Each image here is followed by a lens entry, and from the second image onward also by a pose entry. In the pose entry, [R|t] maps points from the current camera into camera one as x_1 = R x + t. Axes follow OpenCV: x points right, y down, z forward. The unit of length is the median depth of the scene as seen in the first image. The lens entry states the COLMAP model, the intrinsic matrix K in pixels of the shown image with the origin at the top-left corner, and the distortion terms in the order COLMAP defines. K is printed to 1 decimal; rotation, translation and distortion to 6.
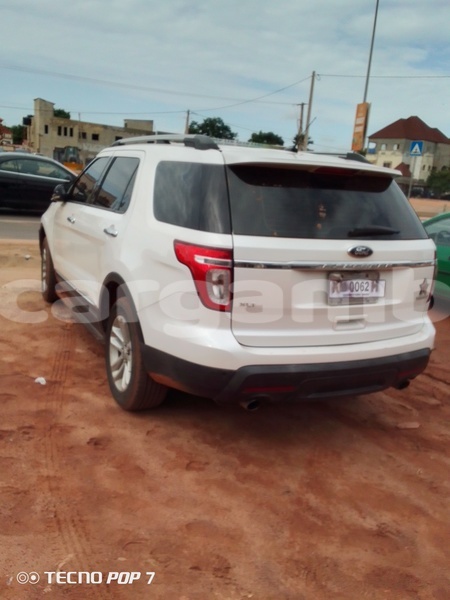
lens RADIAL K [[526.9, 0, 225.0], [0, 526.9, 300.0], [0, 0, 1]] dist [0.098348, -0.151669]
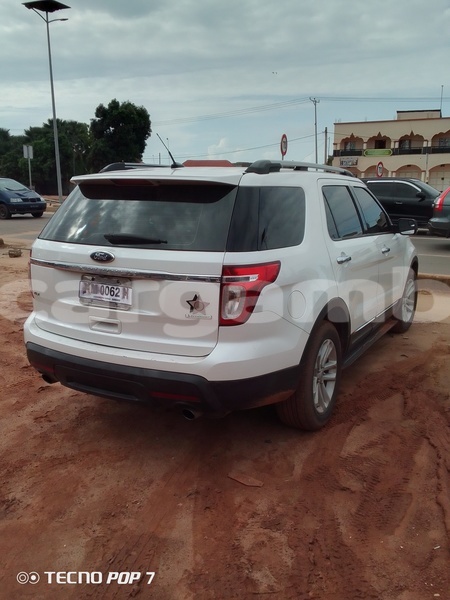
lens RADIAL K [[526.9, 0, 225.0], [0, 526.9, 300.0], [0, 0, 1]] dist [0.098348, -0.151669]
pose [[0.551195, 0.090948, -0.829405, 1.226290], [-0.151989, 0.988355, 0.007370, -0.049638], [0.820416, 0.121998, 0.558599, 0.603725]]
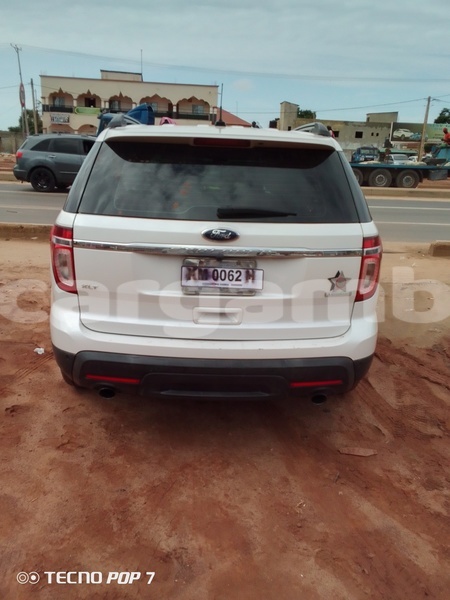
lens RADIAL K [[519.3, 0, 225.0], [0, 519.3, 300.0], [0, 0, 1]] dist [0.108602, -0.161805]
pose [[0.903636, 0.065930, -0.423197, 0.608790], [-0.061761, 0.997813, 0.023574, -0.004898], [0.423826, 0.004835, 0.905731, 0.224662]]
